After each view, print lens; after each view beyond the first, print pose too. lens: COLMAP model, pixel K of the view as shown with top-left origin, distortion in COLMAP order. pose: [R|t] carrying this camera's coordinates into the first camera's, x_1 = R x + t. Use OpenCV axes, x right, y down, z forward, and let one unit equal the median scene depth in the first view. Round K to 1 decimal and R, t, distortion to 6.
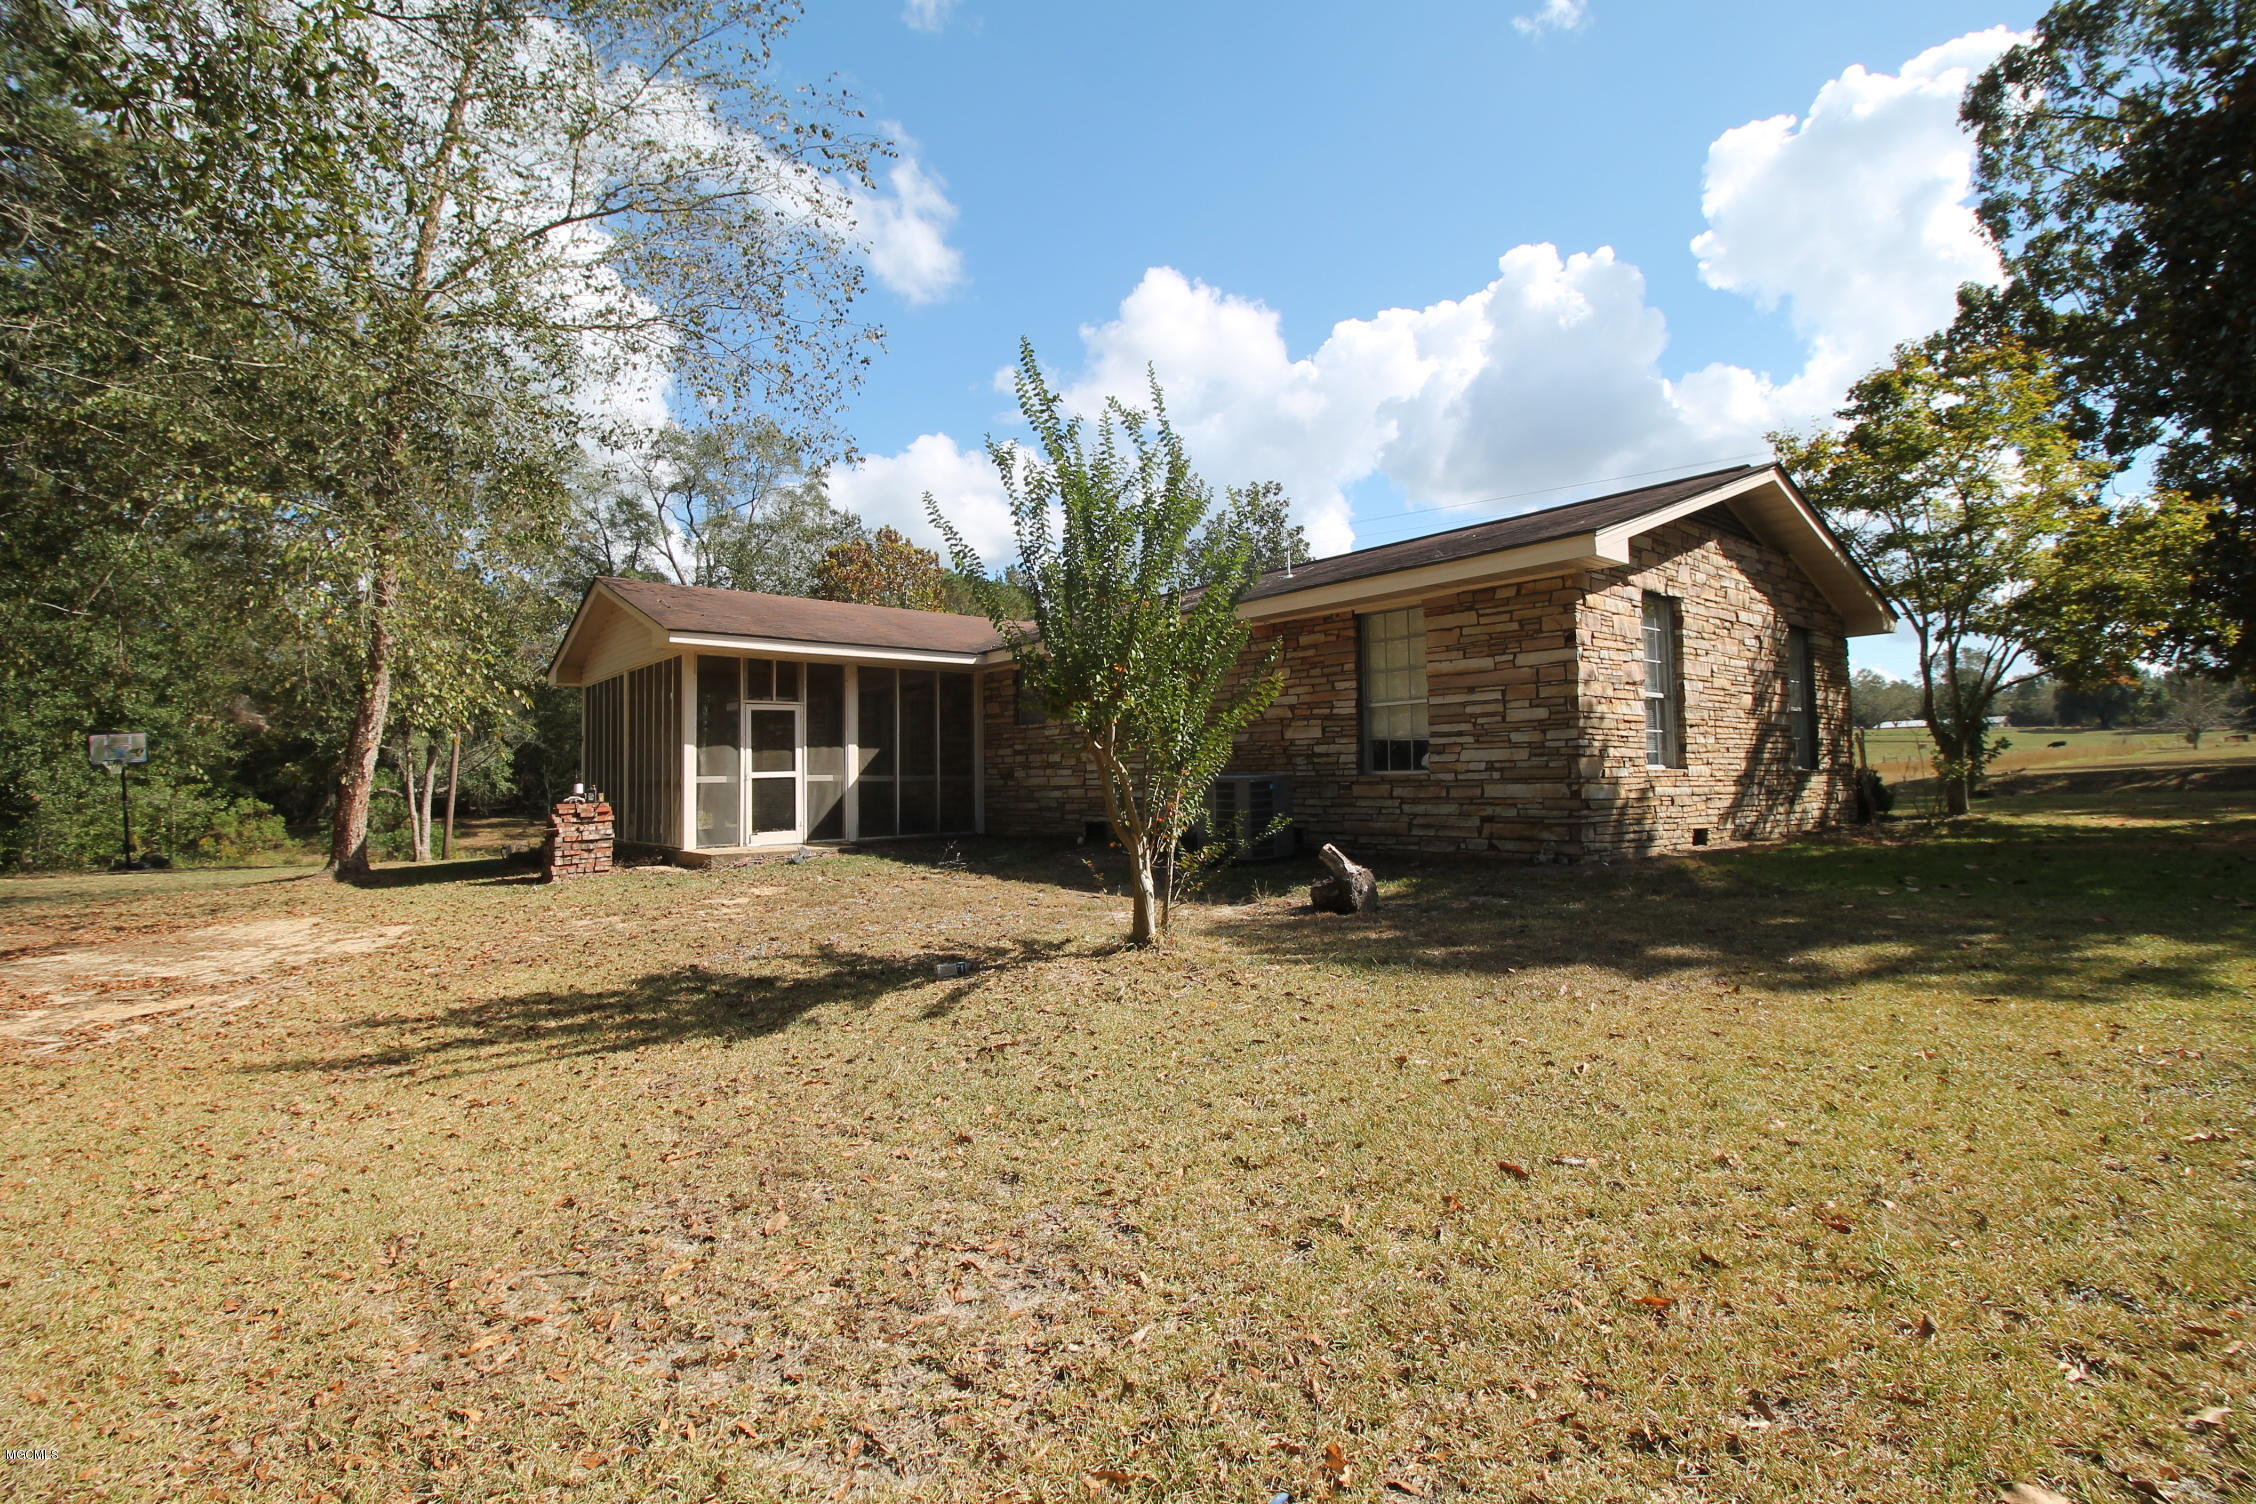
lens RADIAL K [[1045.8, 0, 1128.0], [0, 1045.8, 752.0], [0, 0, 1]] dist [0.002944, 0.000359]
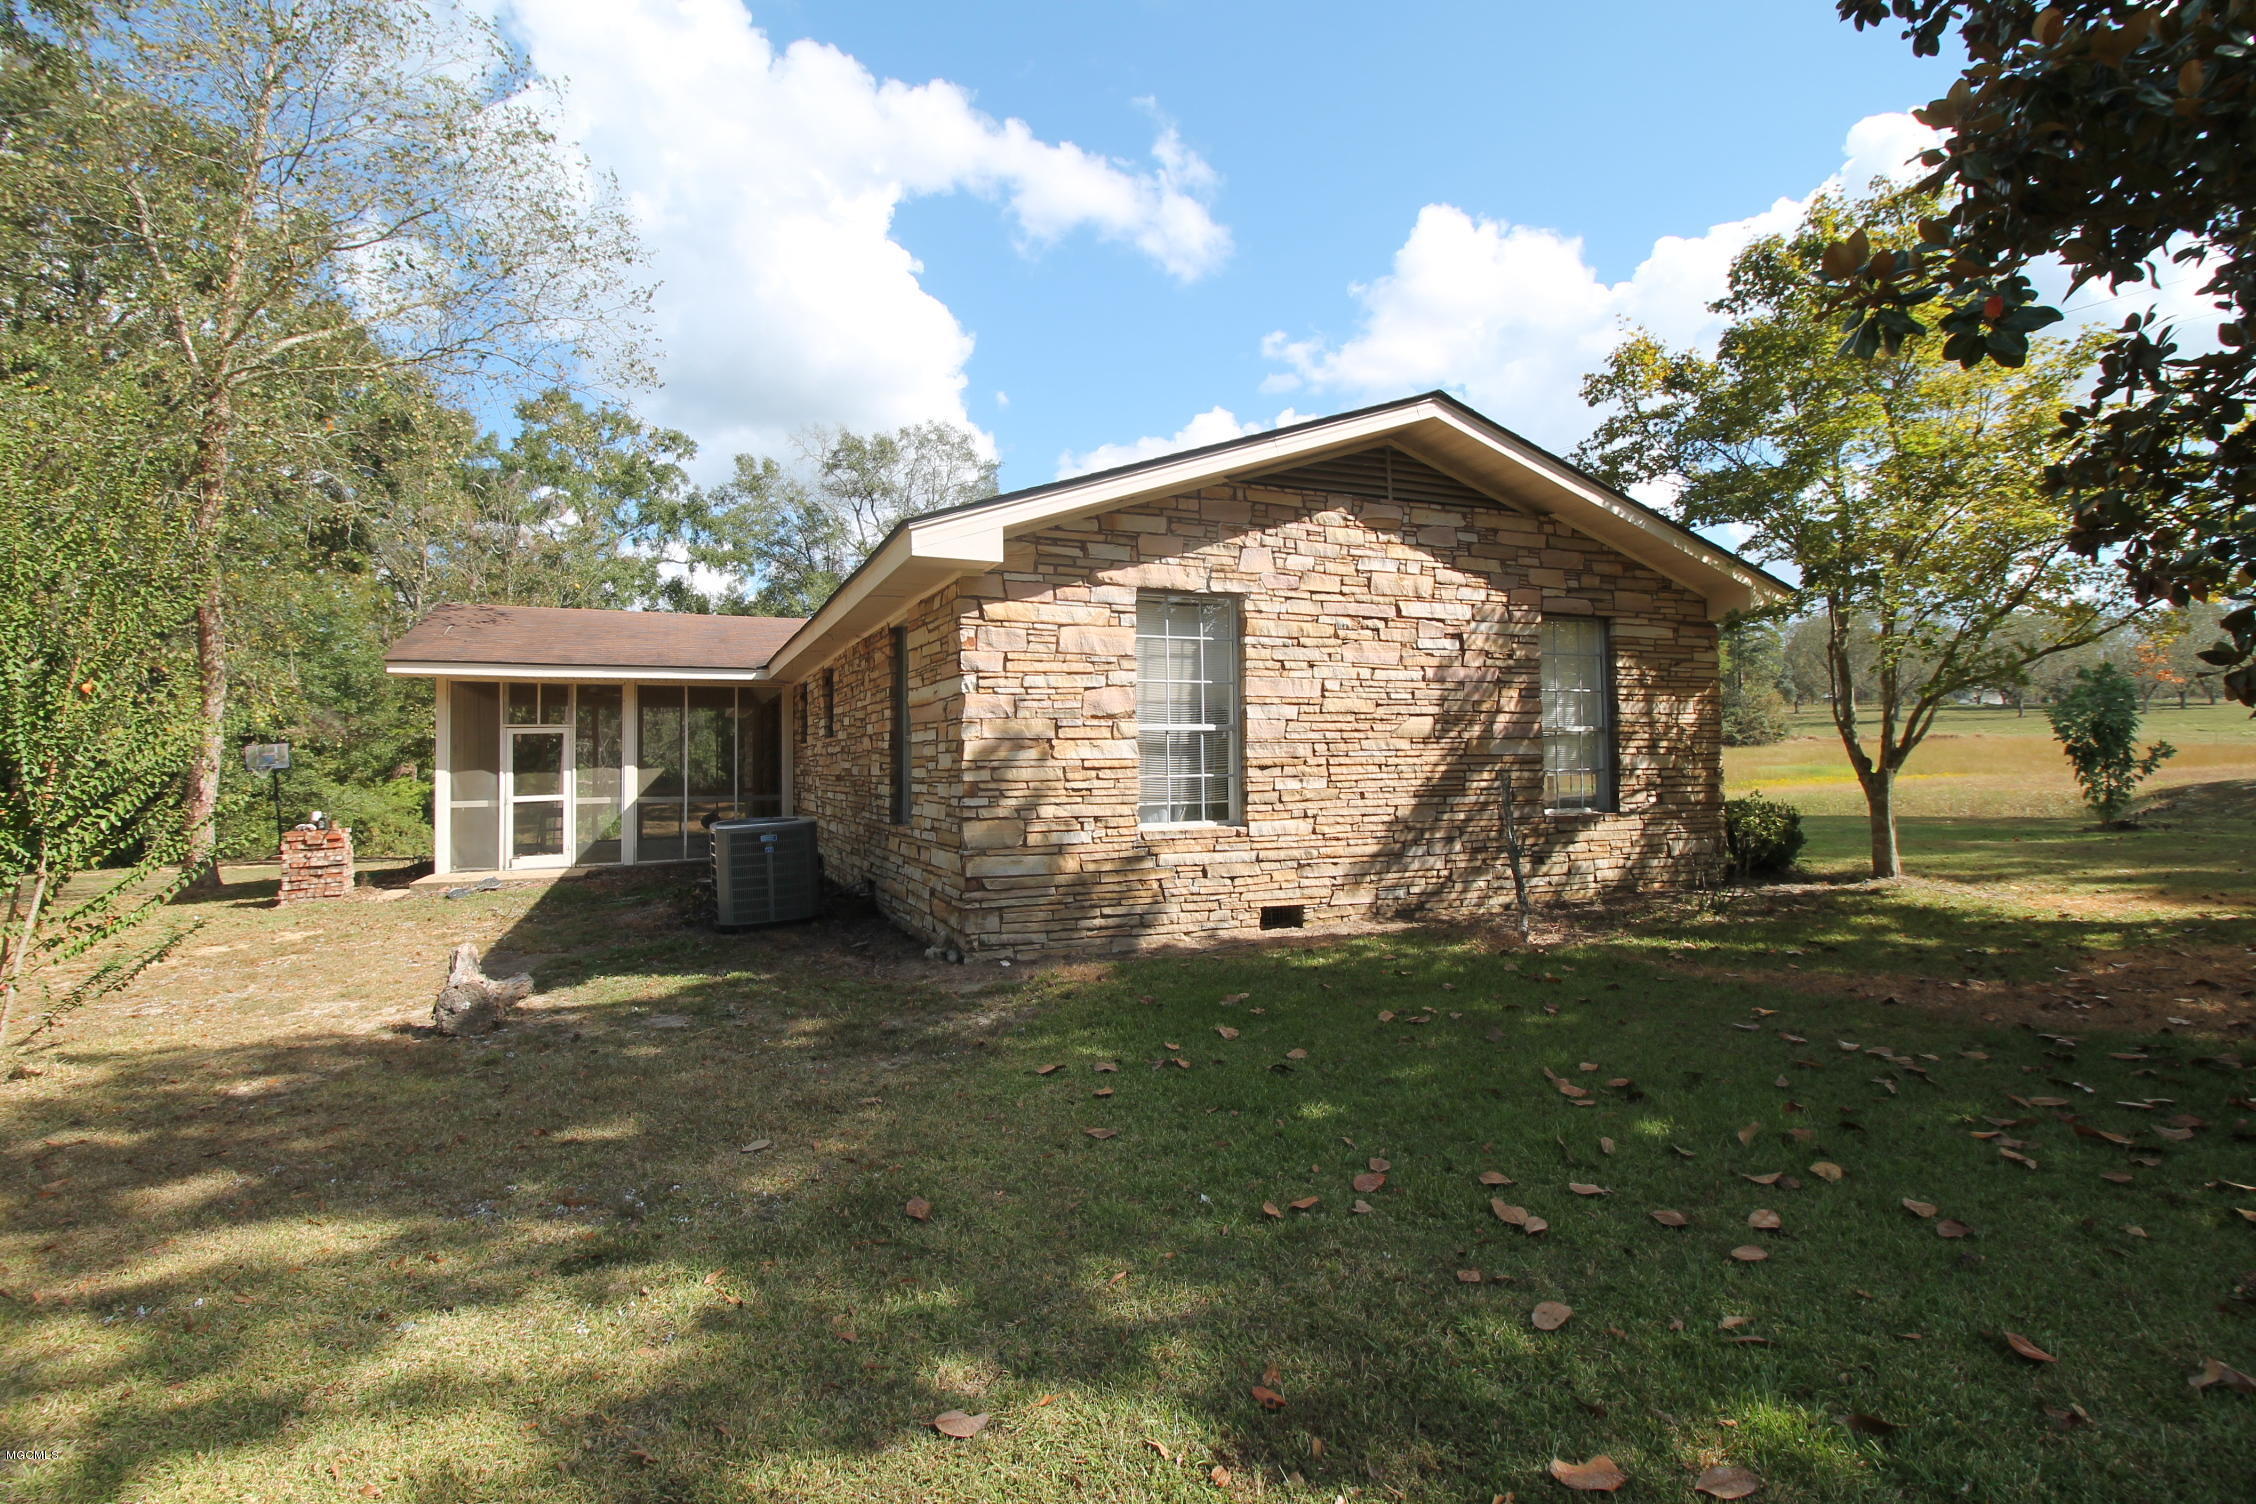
lens RADIAL K [[1061.0, 0, 1120.4], [0, 1061.0, 742.3], [0, 0, 1]] dist [0.000927, -0.014328]
pose [[0.960517, -0.006549, -0.278145, 0.488348], [0.010501, 0.999864, 0.012718, -0.039544], [0.278024, -0.015137, 0.960455, 0.192134]]
